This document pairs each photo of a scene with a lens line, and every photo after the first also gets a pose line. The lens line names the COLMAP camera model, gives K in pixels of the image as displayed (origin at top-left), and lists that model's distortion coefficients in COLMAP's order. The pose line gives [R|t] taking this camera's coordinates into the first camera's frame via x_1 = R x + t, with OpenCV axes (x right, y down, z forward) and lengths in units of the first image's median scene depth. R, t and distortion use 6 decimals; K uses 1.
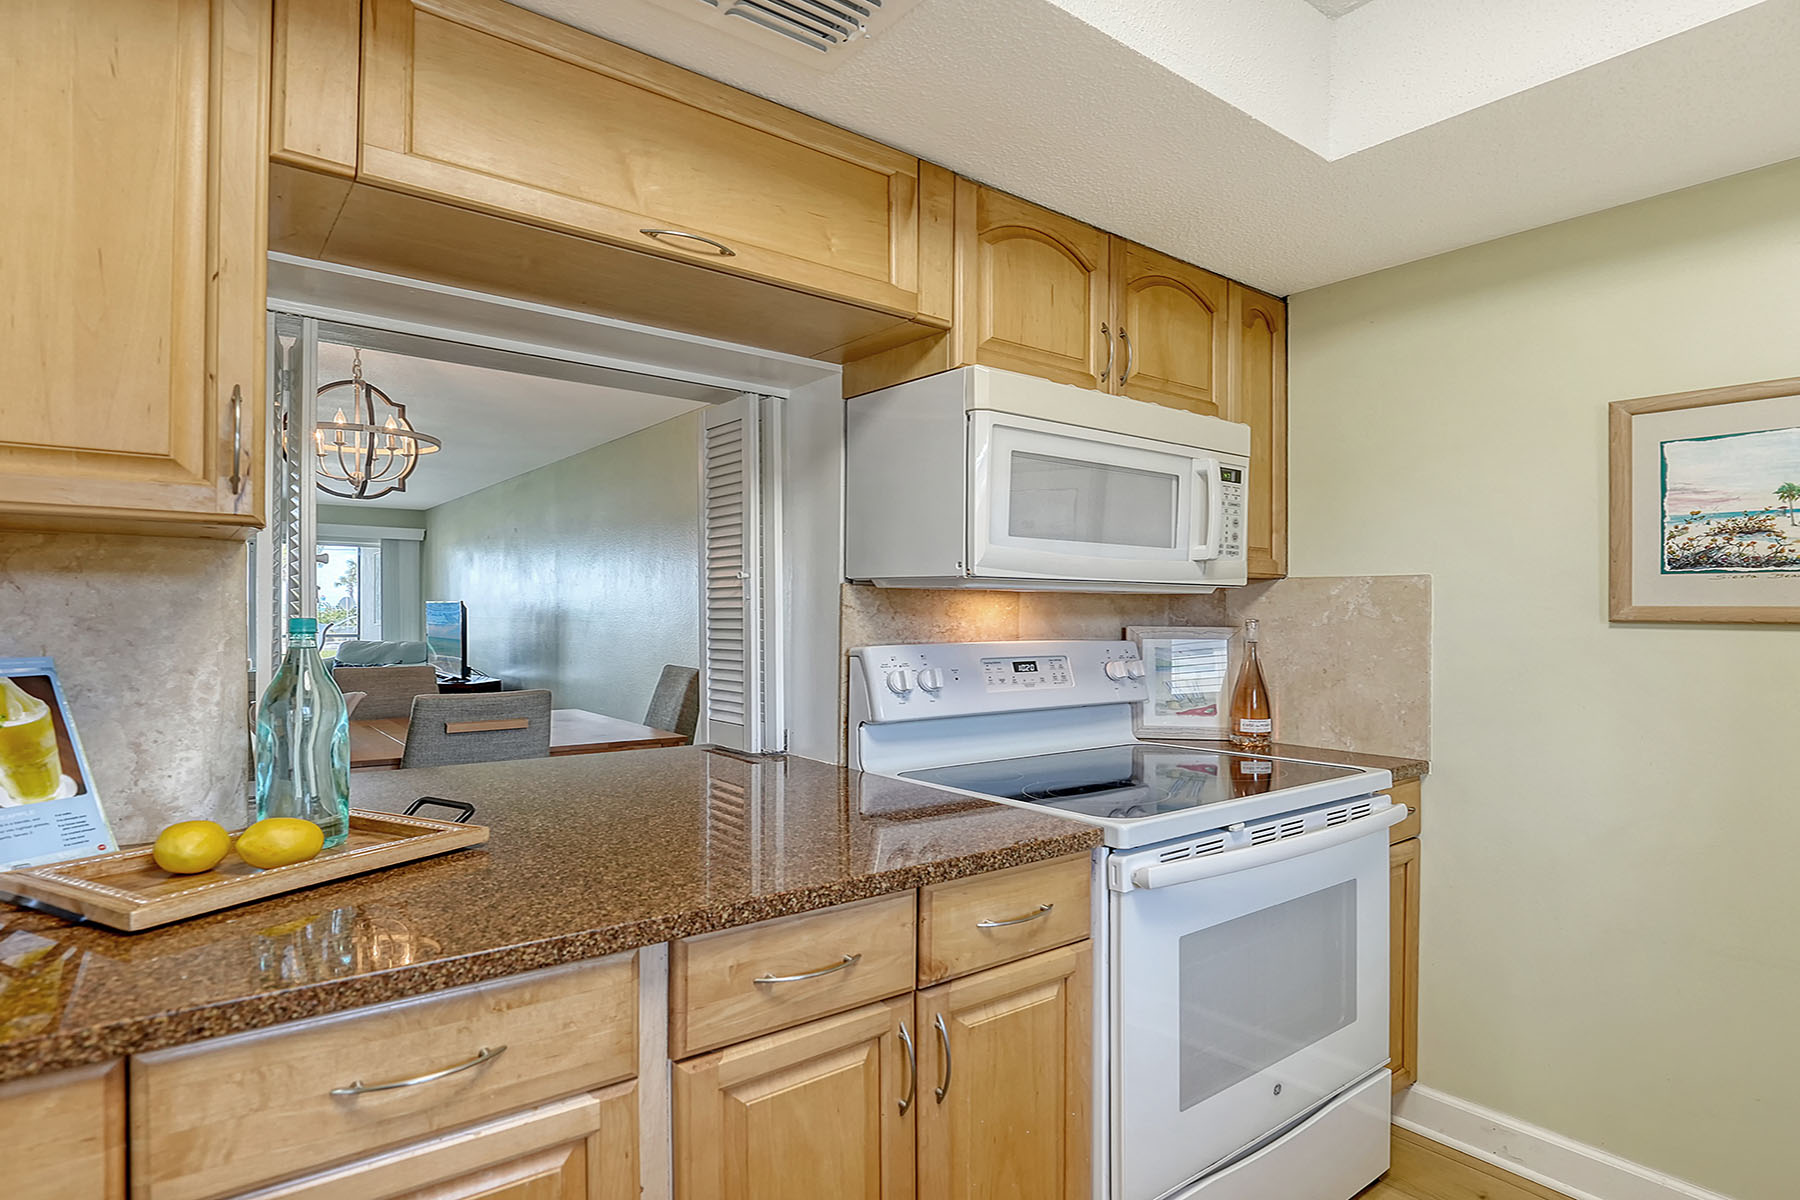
lens RADIAL K [[955.9, 0, 900.0], [0, 955.9, 600.0], [0, 0, 1]] dist [-0.014314, 0.000222]
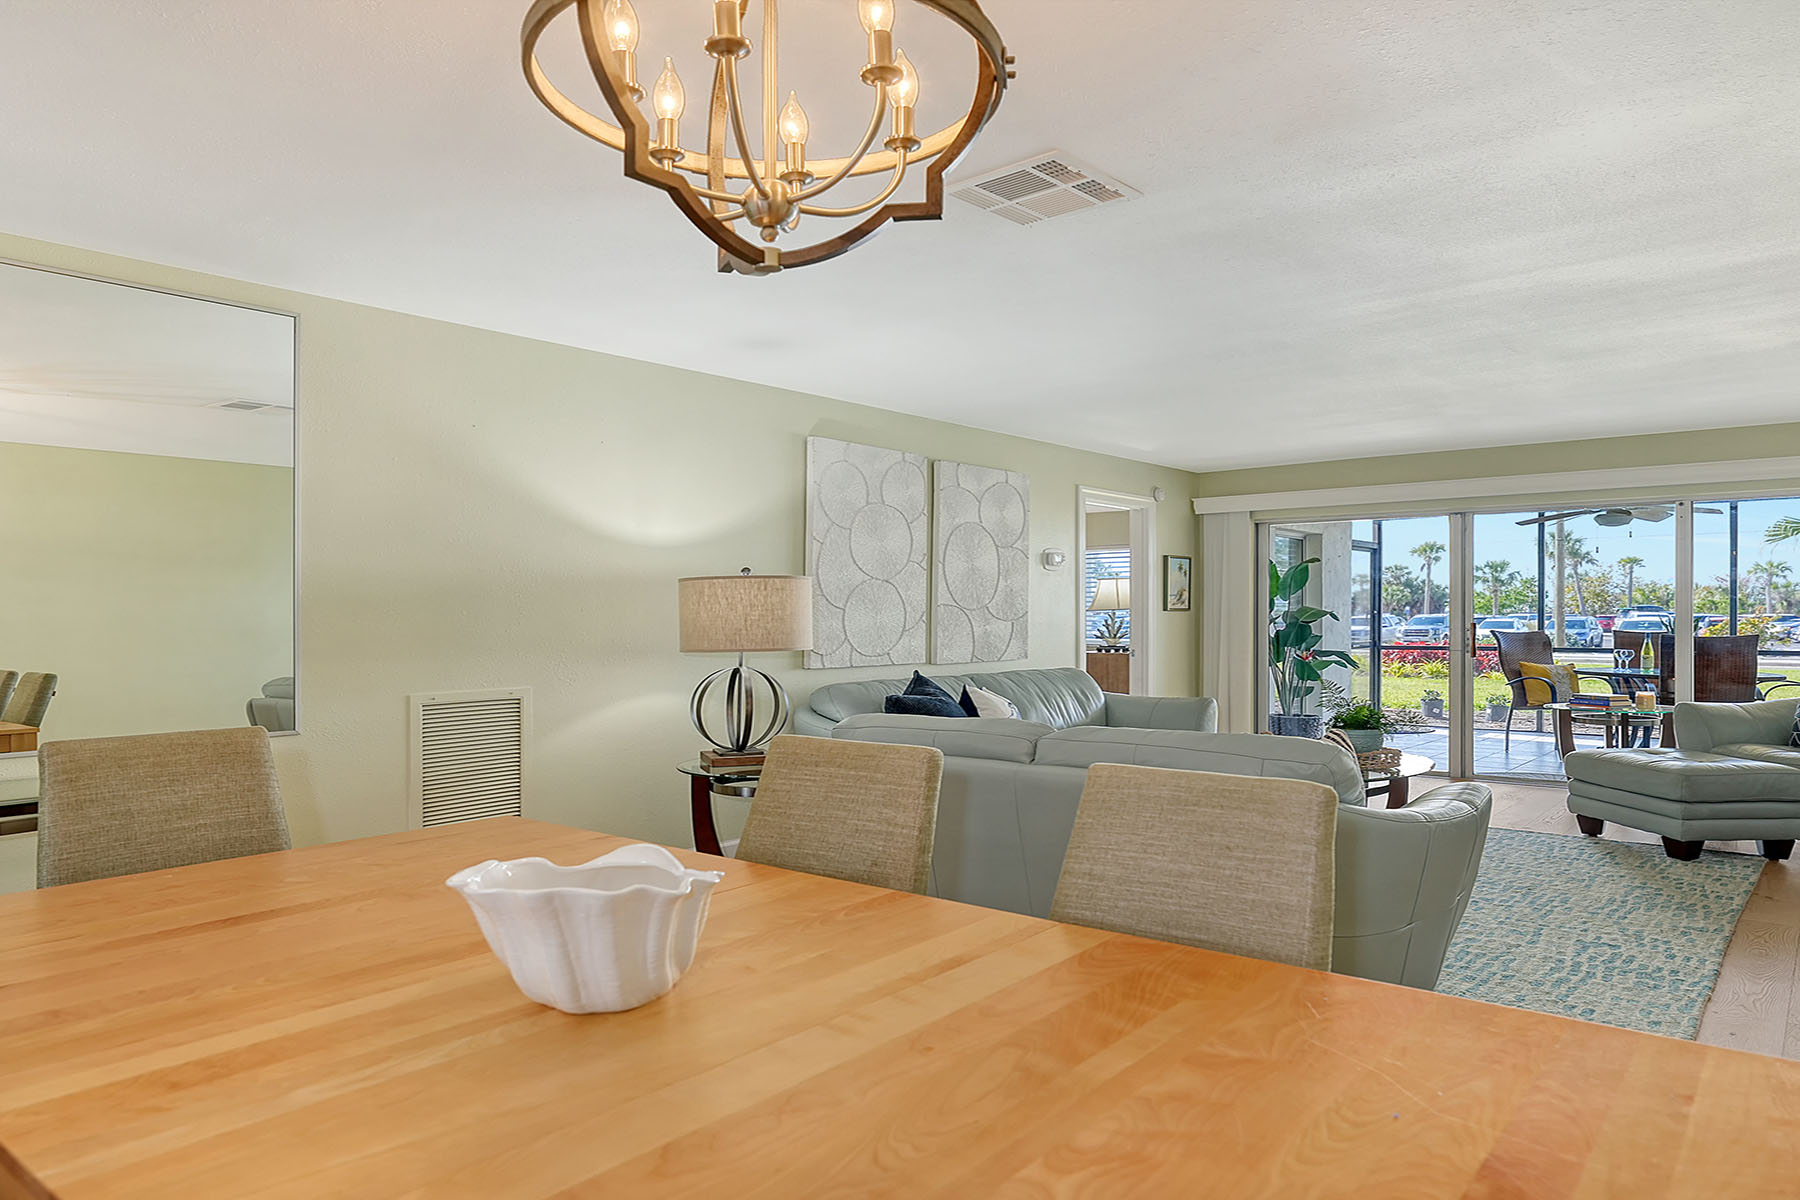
lens RADIAL K [[1167.0, 0, 900.0], [0, 1167.0, 600.0], [0, 0, 1]] dist [-0.006788, 0.000699]
pose [[0.226291, -0.019308, -0.973868, -0.457045], [0.018190, 0.999713, -0.015594, 0.033445], [0.973890, -0.014186, 0.226578, 2.509123]]
